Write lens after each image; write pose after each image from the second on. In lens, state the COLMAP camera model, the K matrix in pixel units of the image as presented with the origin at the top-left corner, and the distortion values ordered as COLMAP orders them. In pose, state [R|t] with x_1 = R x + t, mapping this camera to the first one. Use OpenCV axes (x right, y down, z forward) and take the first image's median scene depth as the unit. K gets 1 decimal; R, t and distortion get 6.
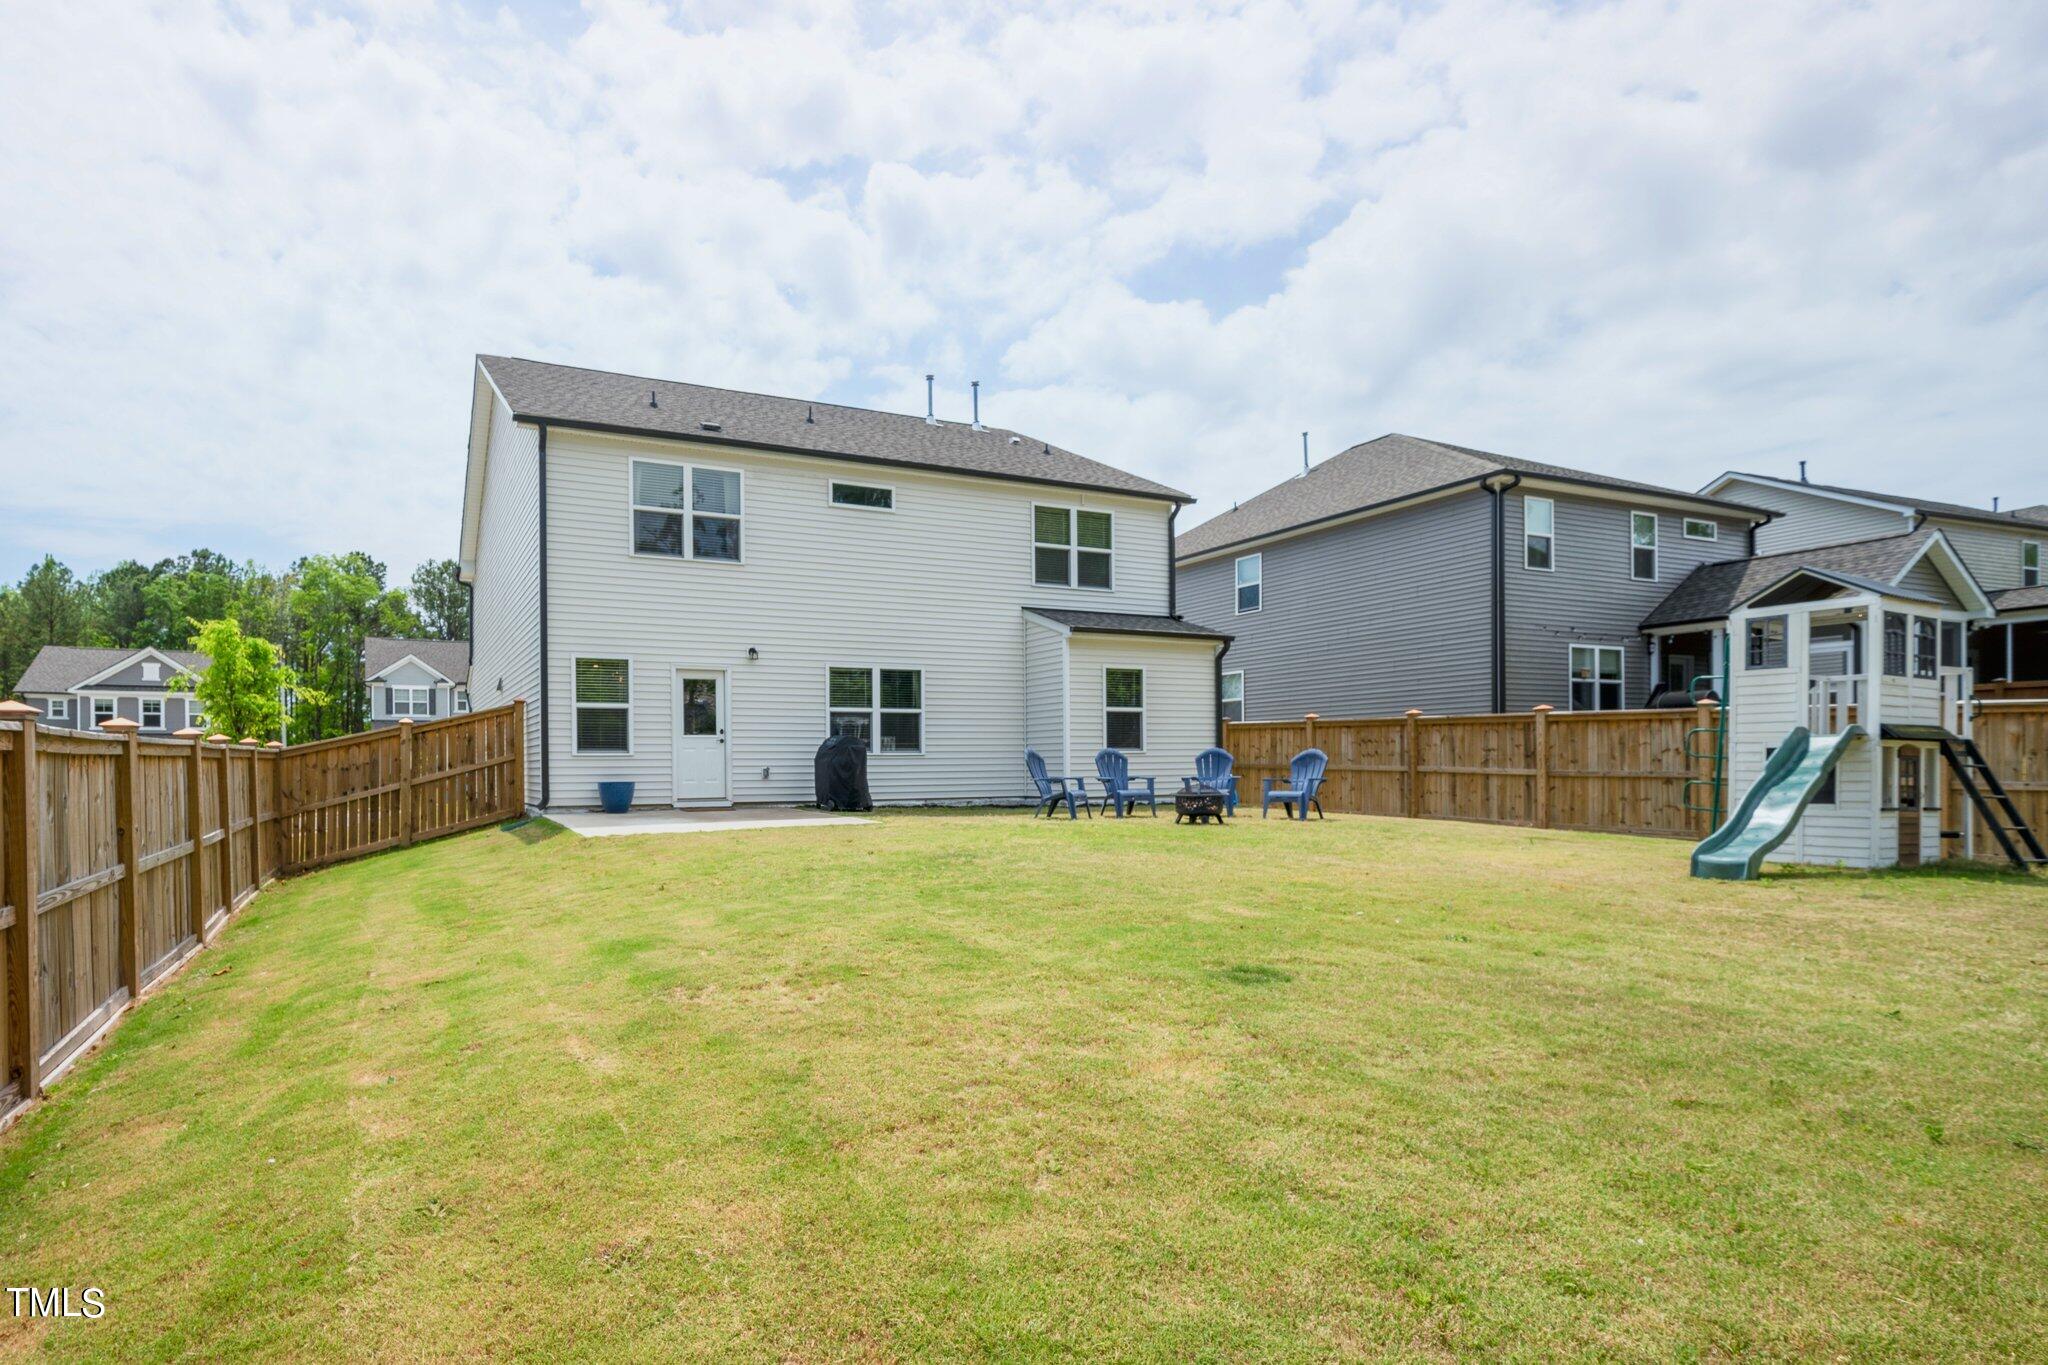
lens RADIAL K [[1156.9, 0, 1022.4], [0, 1156.9, 733.8], [0, 0, 1]] dist [0.001962, -0.000869]
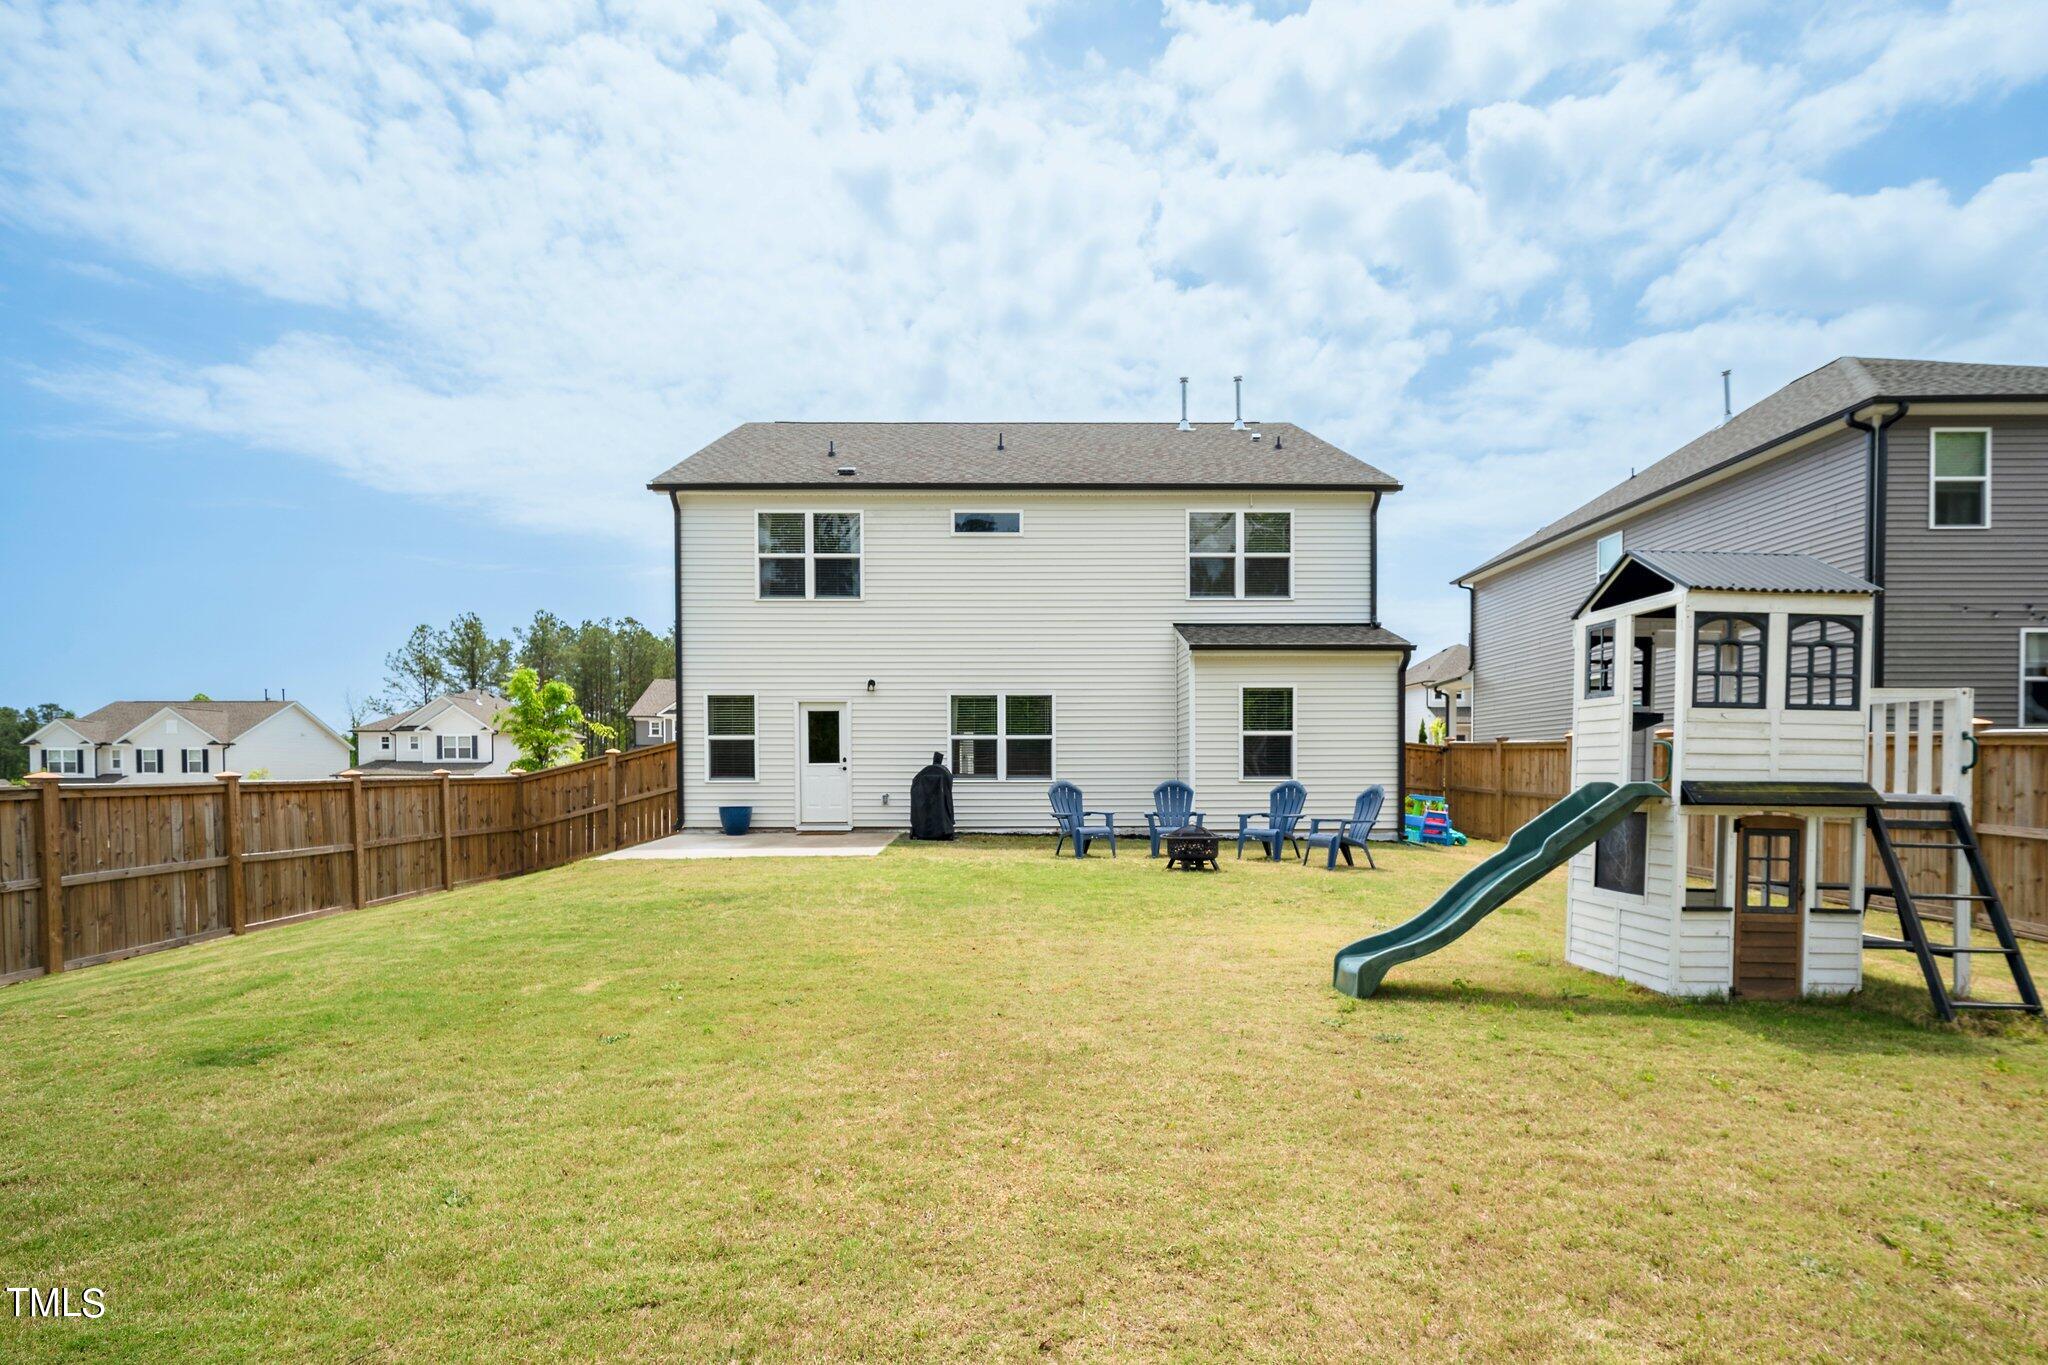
lens RADIAL K [[1179.3, 0, 1085.9], [0, 1179.3, 795.3], [0, 0, 1]] dist [0.007999, 0.003382]
pose [[0.893078, 0.017548, -0.449560, 0.305235], [0.005602, 0.998728, 0.050113, -0.016008], [0.449868, -0.047274, 0.891843, 0.090071]]
